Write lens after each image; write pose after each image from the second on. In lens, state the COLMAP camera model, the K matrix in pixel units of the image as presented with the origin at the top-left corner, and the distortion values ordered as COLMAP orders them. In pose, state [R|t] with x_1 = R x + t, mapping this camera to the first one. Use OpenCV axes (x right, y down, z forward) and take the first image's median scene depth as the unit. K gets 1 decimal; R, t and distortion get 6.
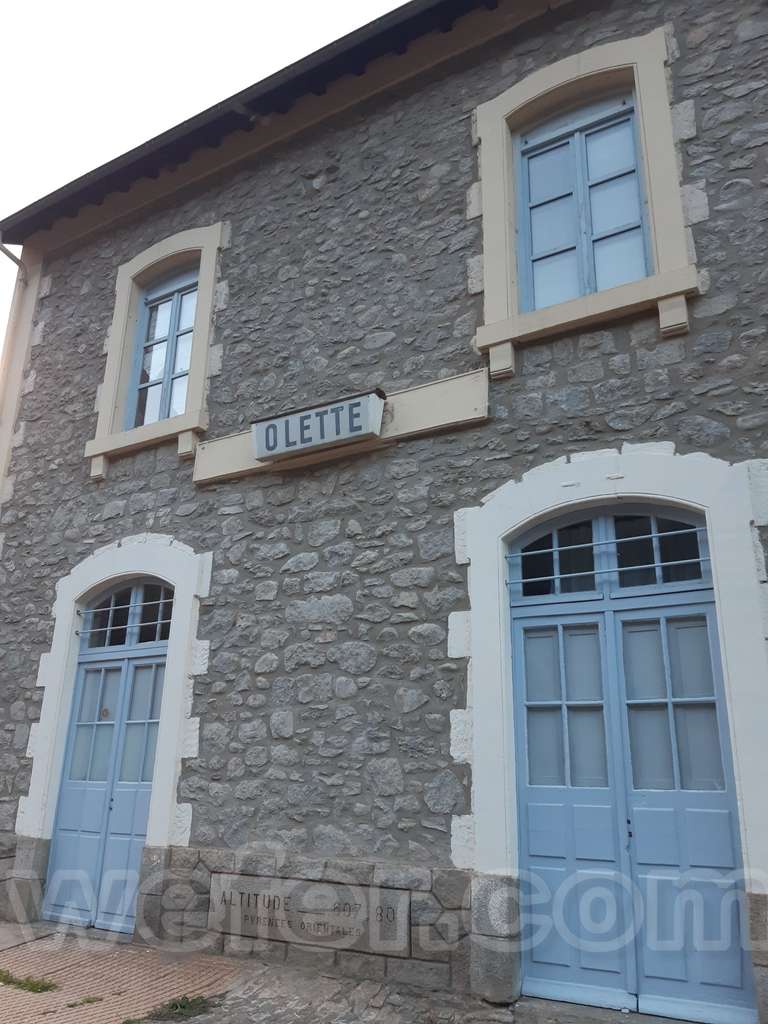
lens RADIAL K [[792.8, 0, 406.5], [0, 792.8, 511.4], [0, 0, 1]] dist [0.086777, -0.160041]
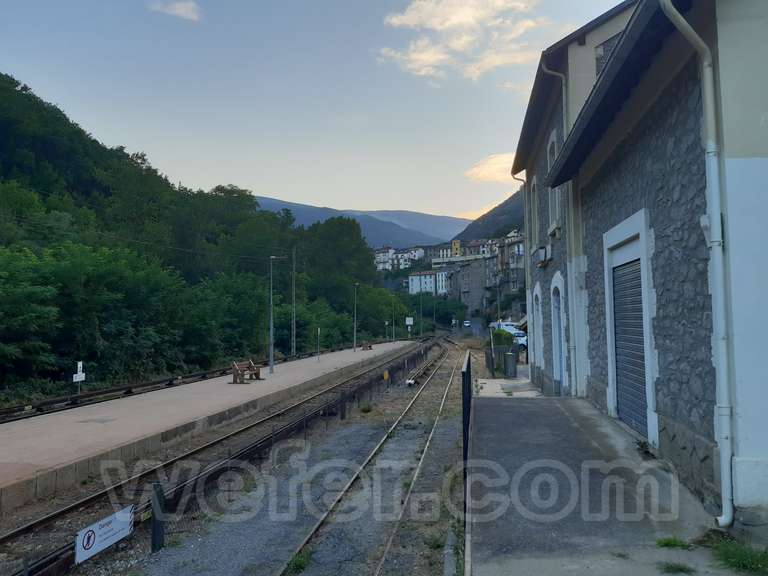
lens RADIAL K [[594.6, 0, 381.2], [0, 594.6, 281.5], [0, 0, 1]] dist [0.086777, -0.160041]
pose [[0.371749, -0.077091, -0.925127, 2.059864], [0.309214, 0.949923, 0.045096, -0.339393], [0.875322, -0.302827, 0.376971, -0.607573]]
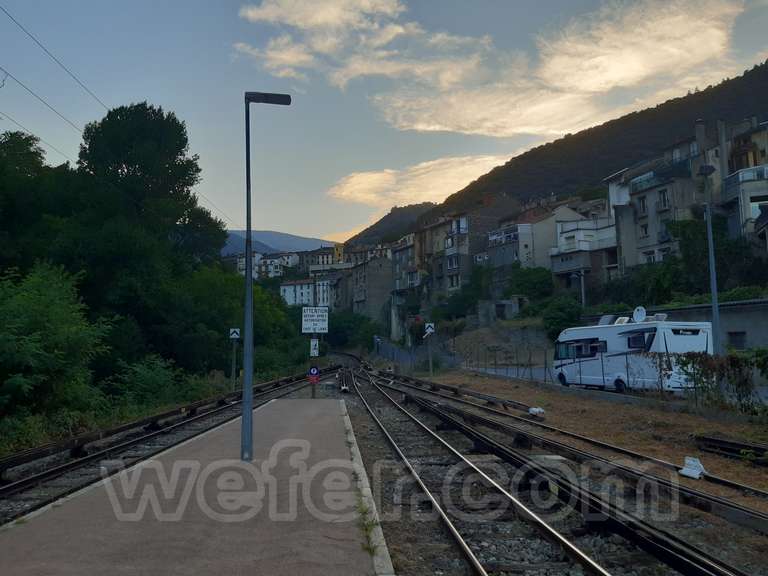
lens RADIAL K [[594.6, 0, 381.2], [0, 594.6, 281.5], [0, 0, 1]] dist [0.086777, -0.160041]
pose [[0.565728, -0.107973, -0.817492, -6.148233], [0.287697, 0.954938, 0.072968, 0.807670], [0.772775, -0.276470, 0.571299, 2.680819]]
